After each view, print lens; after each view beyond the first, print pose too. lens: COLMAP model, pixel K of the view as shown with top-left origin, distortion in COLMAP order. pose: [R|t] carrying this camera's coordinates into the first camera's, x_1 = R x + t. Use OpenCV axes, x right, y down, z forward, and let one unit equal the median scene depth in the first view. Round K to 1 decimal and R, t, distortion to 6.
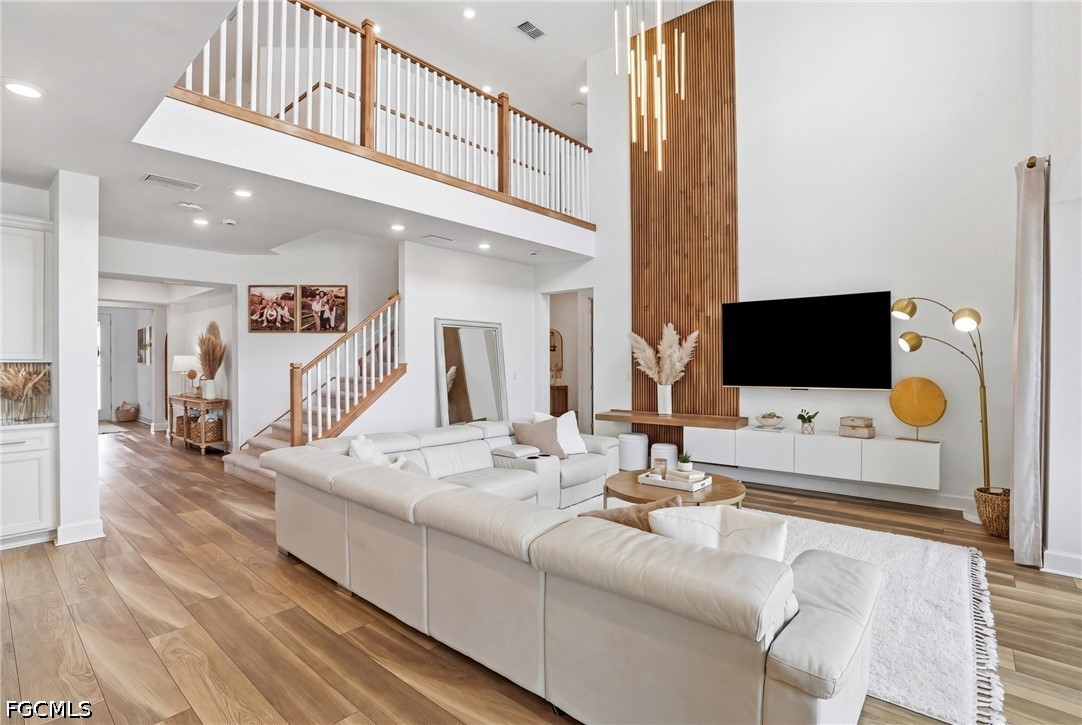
lens RADIAL K [[512.9, 0, 541.0], [0, 512.9, 362.5], [0, 0, 1]] dist [-0.021259, 0.000427]
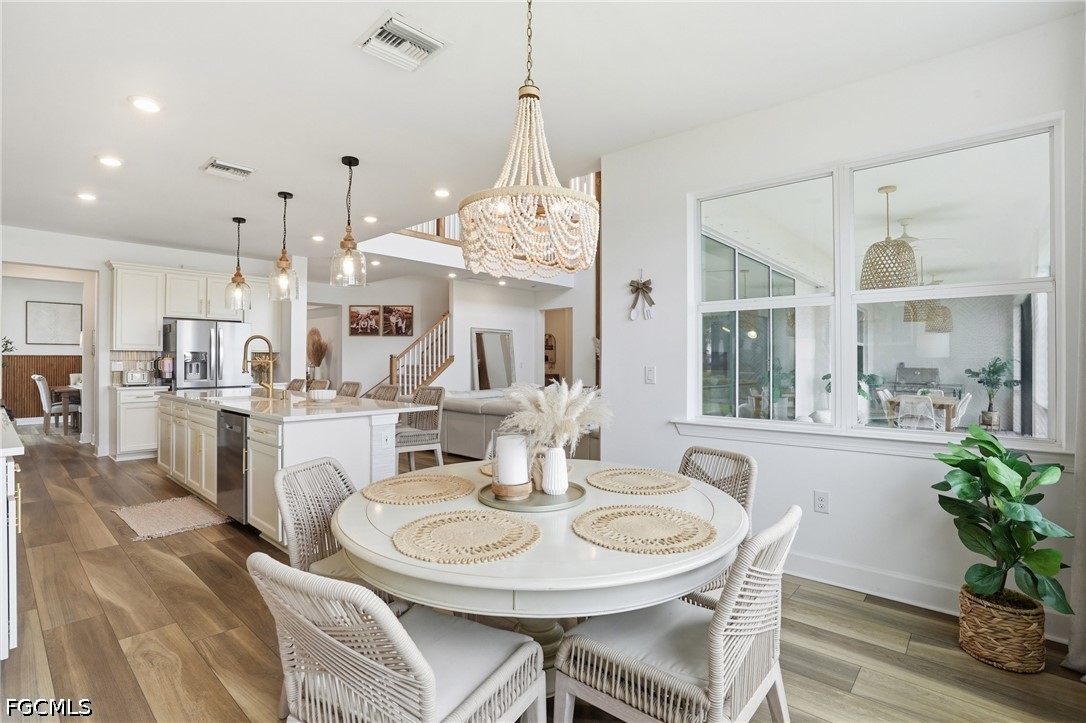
lens RADIAL K [[508.3, 0, 537.5], [0, 508.3, 353.9], [0, 0, 1]] dist [-0.030111, 0.000703]
pose [[0.999732, 0.005975, -0.022351, 0.034128], [-0.006365, 0.999828, -0.017448, 0.019744], [0.022243, 0.017585, 0.999598, -0.532159]]
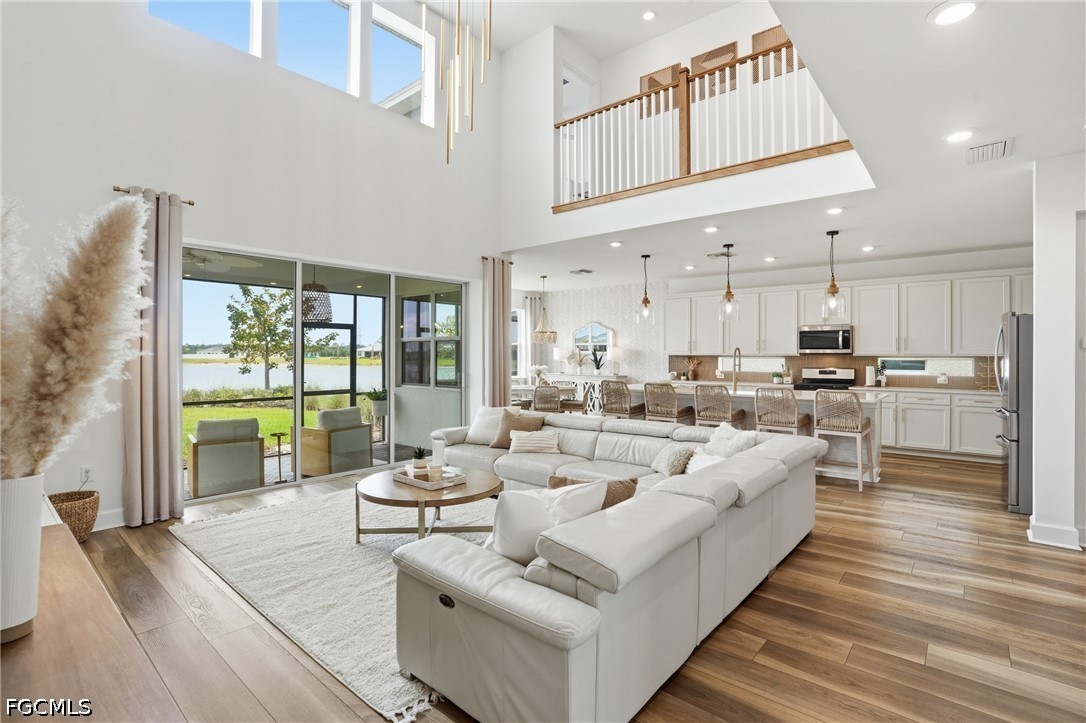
lens RADIAL K [[508.3, 0, 537.5], [0, 508.3, 353.9], [0, 0, 1]] dist [-0.030111, 0.000703]
pose [[-0.999997, 0.002295, -0.000970, 0.040522], [0.002289, 0.999980, 0.005884, -0.007549], [0.000984, 0.005881, -0.999982, 1.039060]]
